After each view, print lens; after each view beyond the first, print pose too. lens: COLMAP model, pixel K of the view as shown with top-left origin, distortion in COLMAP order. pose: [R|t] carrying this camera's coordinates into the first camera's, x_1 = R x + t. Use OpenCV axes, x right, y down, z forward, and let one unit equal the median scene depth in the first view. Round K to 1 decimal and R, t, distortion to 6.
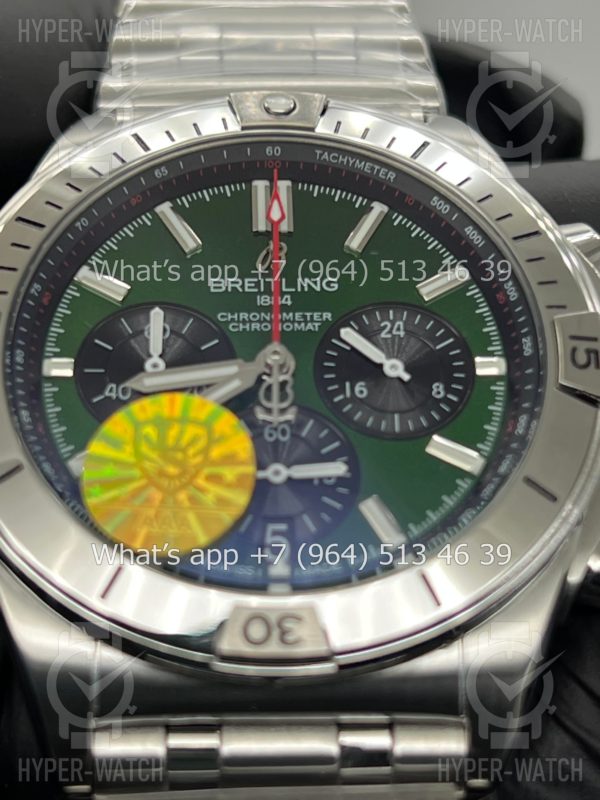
lens RADIAL K [[1967.5, 0, 300.0], [0, 1967.5, 400.0], [0, 0, 1]] dist [0.337773, -3.607155]
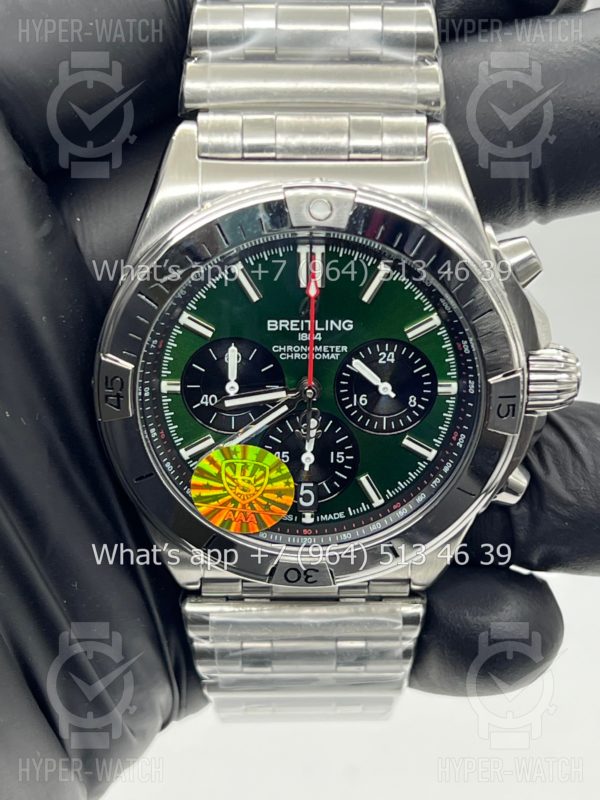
lens RADIAL K [[1967.5, 0, 300.0], [0, 1967.5, 400.0], [0, 0, 1]] dist [0.337773, -3.607155]
pose [[0.999466, 0.032352, 0.004498, -0.026133], [-0.024178, 0.640157, 0.767863, -1.188866], [0.021963, -0.767562, 0.640598, -0.005946]]
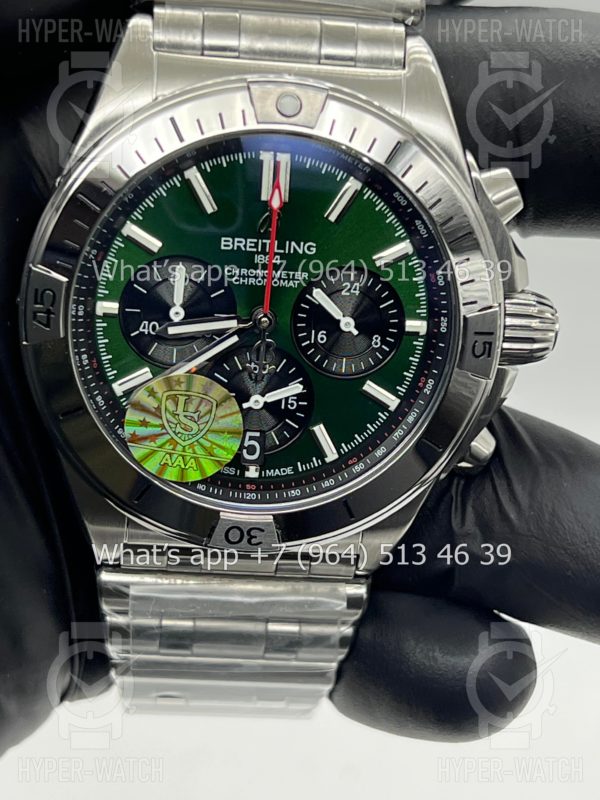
lens RADIAL K [[1967.5, 0, 300.0], [0, 1967.5, 400.0], [0, 0, 1]] dist [0.337773, -3.607155]
pose [[0.991651, 0.079393, 0.101612, -0.121619], [-0.127302, 0.728321, 0.673307, -0.900216], [-0.020550, -0.680621, 0.732347, -0.056777]]
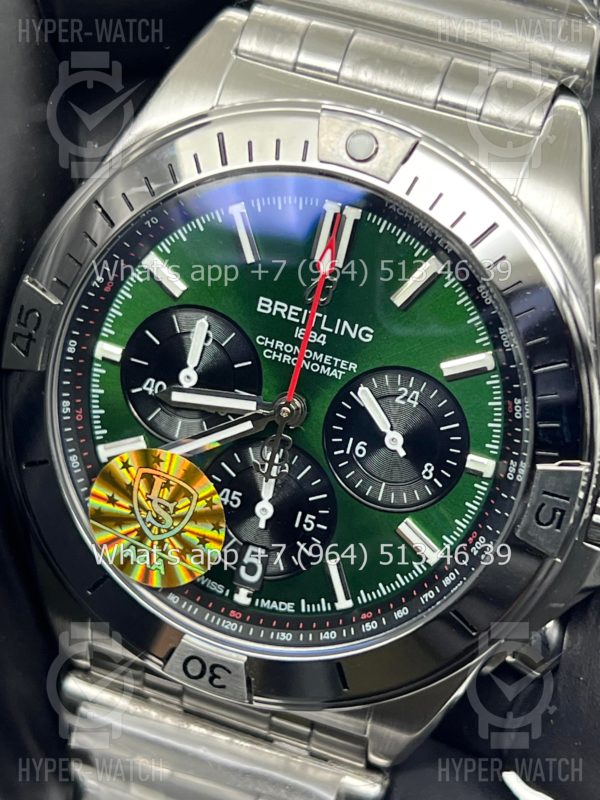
lens RADIAL K [[1967.5, 0, 300.0], [0, 1967.5, 400.0], [0, 0, 1]] dist [0.337773, -3.607155]
pose [[0.929865, 0.307628, -0.201781, 0.208019], [-0.102541, 0.743445, 0.660889, -0.731876], [0.353321, -0.593847, 0.722849, 0.211124]]
